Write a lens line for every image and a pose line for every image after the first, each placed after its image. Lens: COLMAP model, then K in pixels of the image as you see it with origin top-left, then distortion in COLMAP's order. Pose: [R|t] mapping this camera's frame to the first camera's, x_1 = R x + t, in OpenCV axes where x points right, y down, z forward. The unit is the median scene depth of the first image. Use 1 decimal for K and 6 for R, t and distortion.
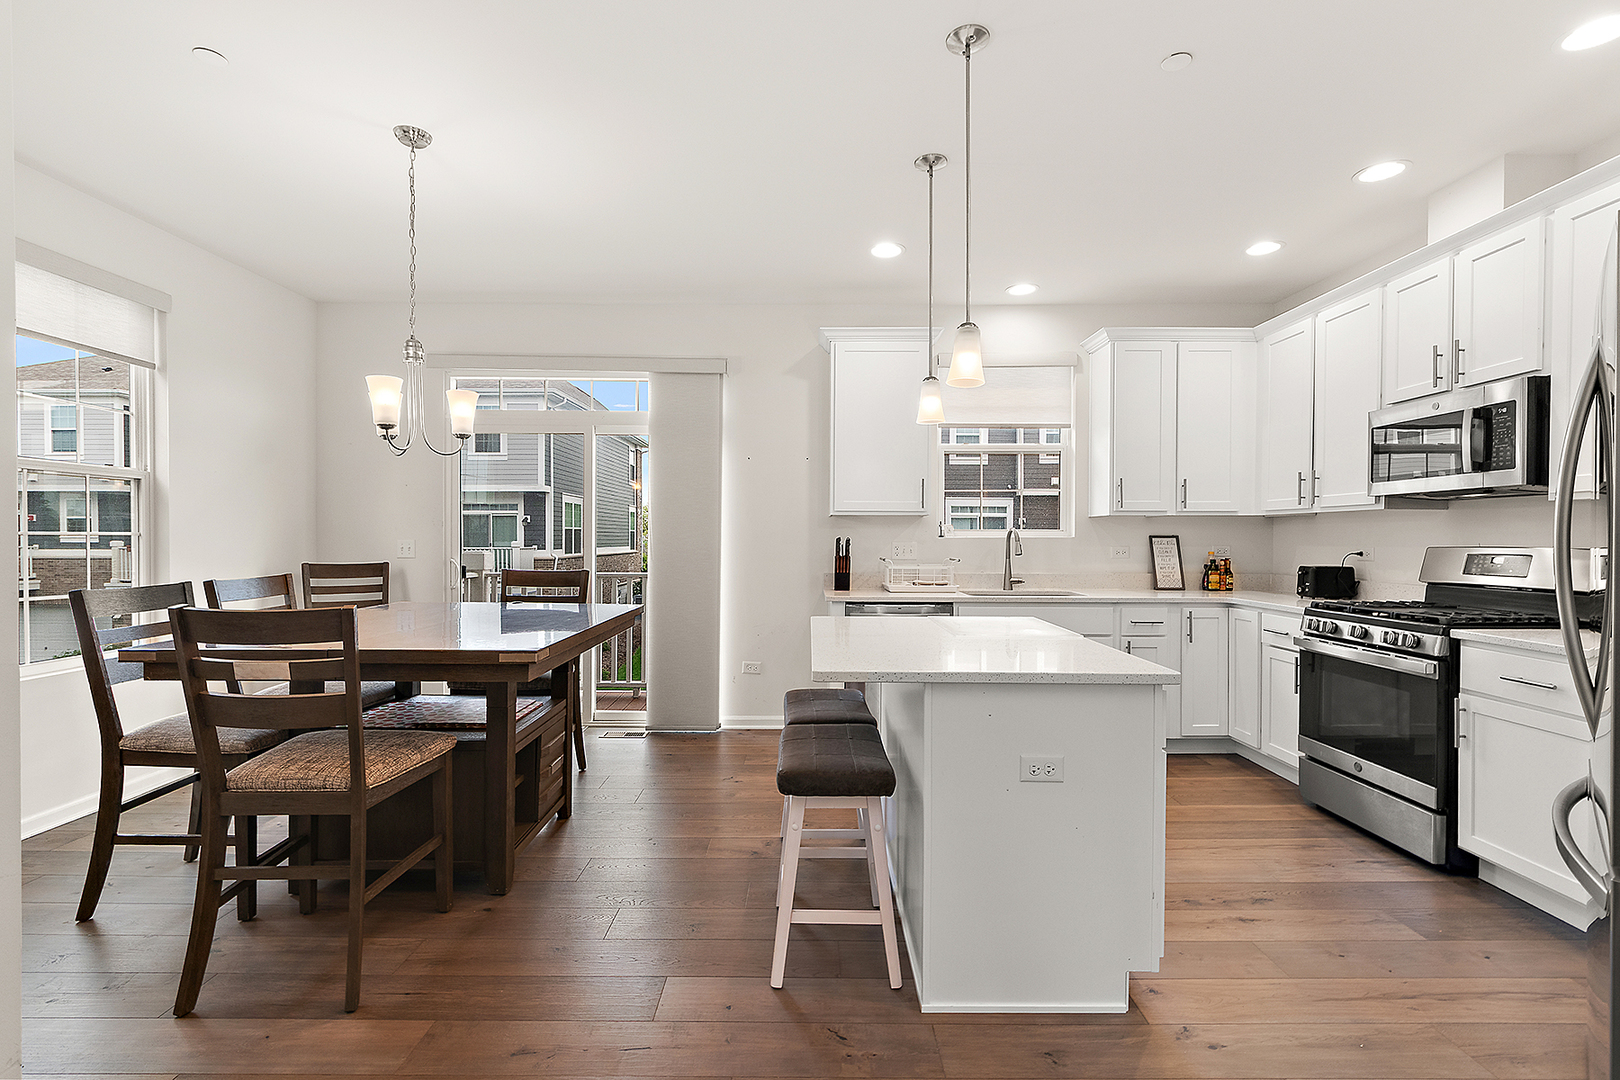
lens RADIAL K [[733.0, 0, 824.1], [0, 733.0, 545.5], [0, 0, 1]] dist [-0.000094, 0.000354]
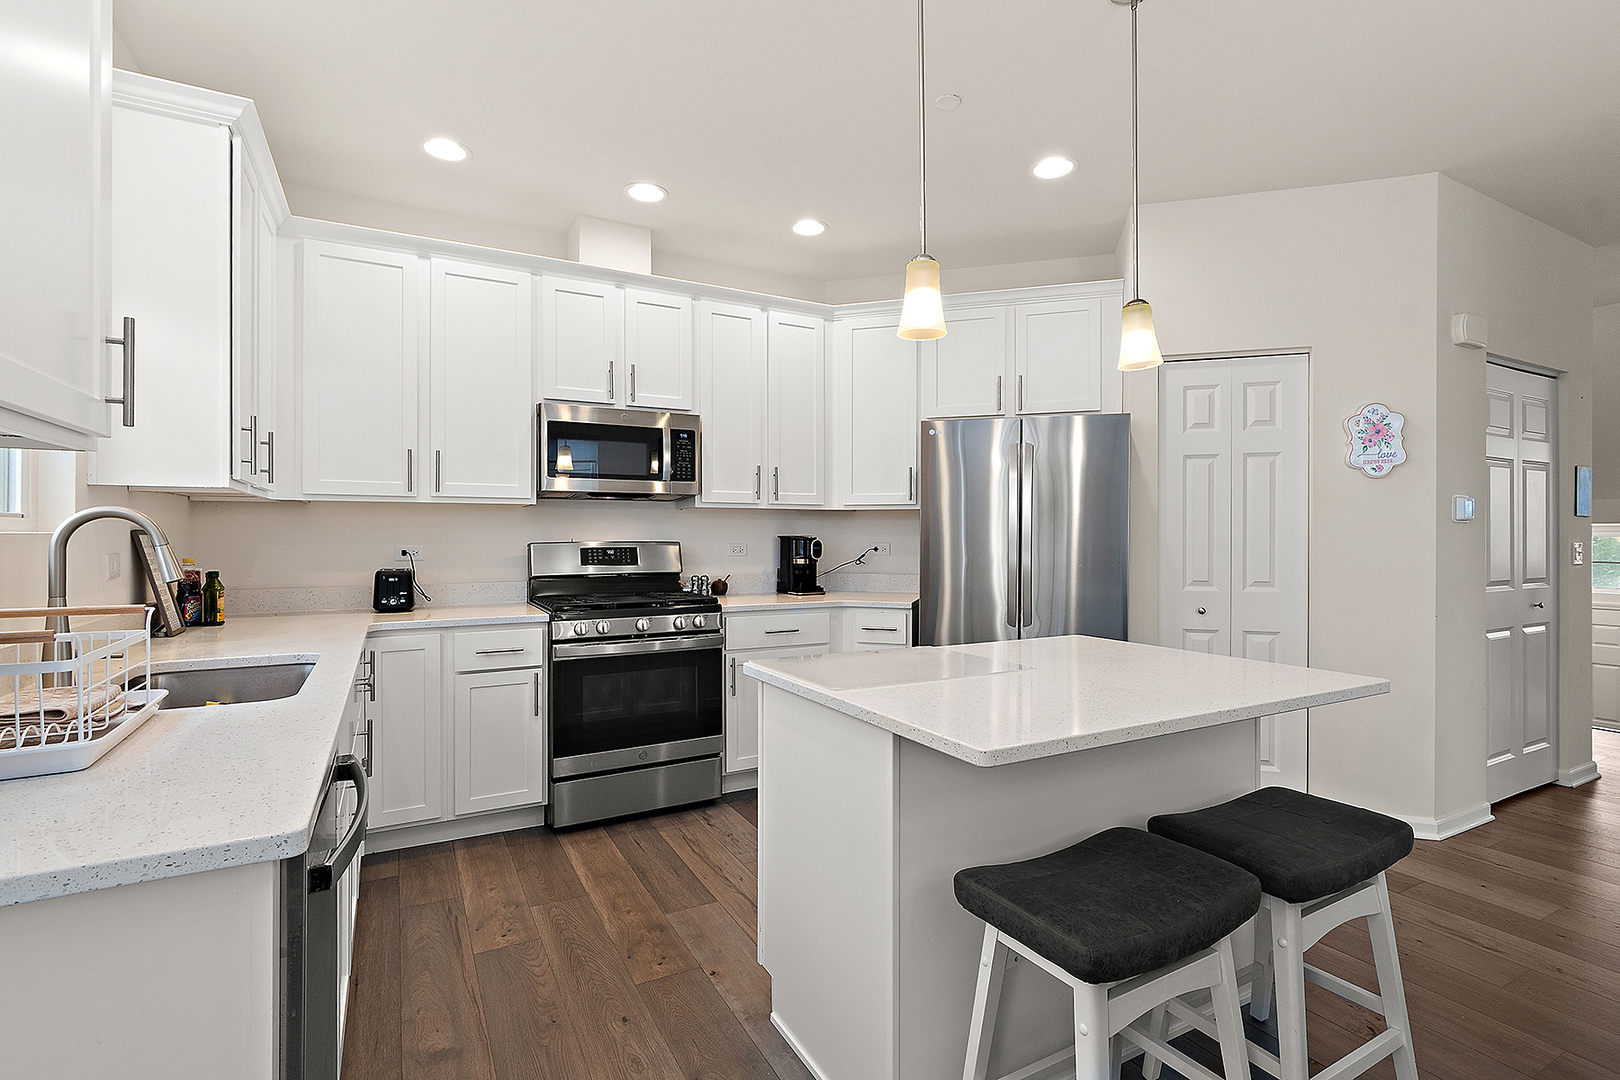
lens RADIAL K [[733.0, 0, 803.8], [0, 733.0, 532.1], [0, 0, 1]] dist [-0.000094, 0.000354]
pose [[-0.450750, 0.000929, 0.892650, -0.224843], [0.008382, 0.999960, 0.003192, -0.010692], [-0.892611, 0.008921, -0.450739, 0.950554]]
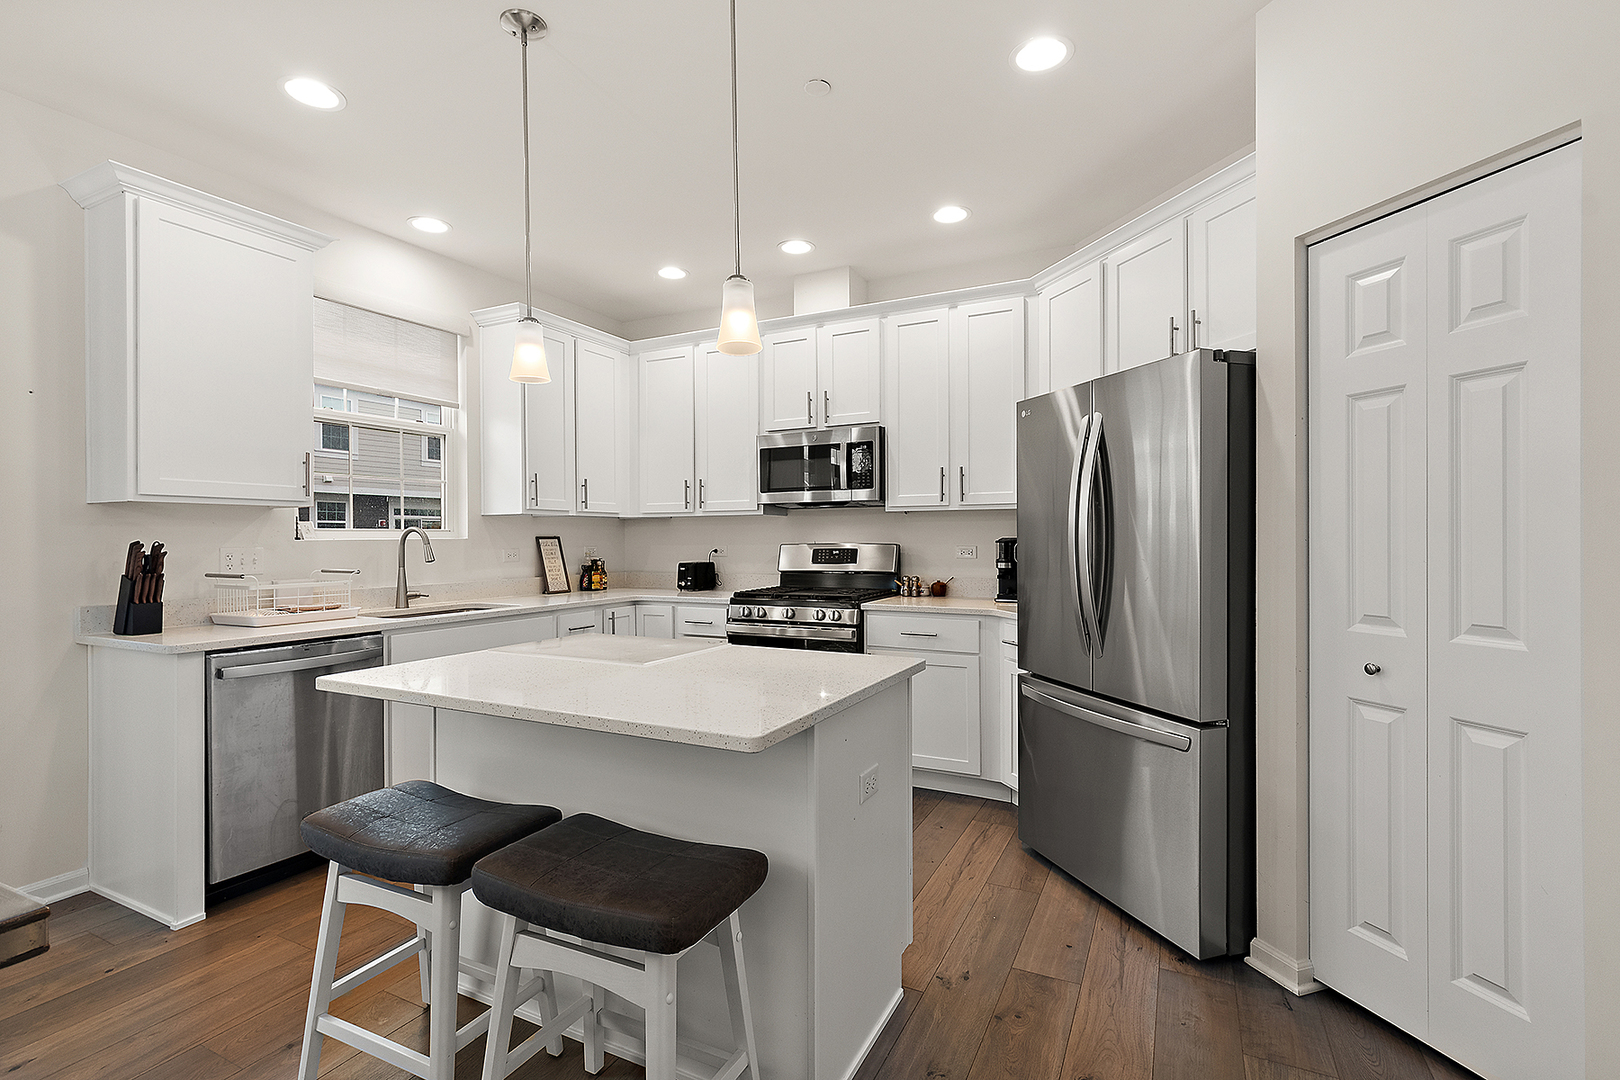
lens RADIAL K [[733.0, 0, 820.8], [0, 733.0, 540.4], [0, 0, 1]] dist [-0.000094, 0.000354]
pose [[0.458377, -0.006822, 0.888732, -0.257761], [0.016446, 0.999864, -0.000808, -0.002238], [-0.888606, 0.014986, 0.458427, 0.287648]]
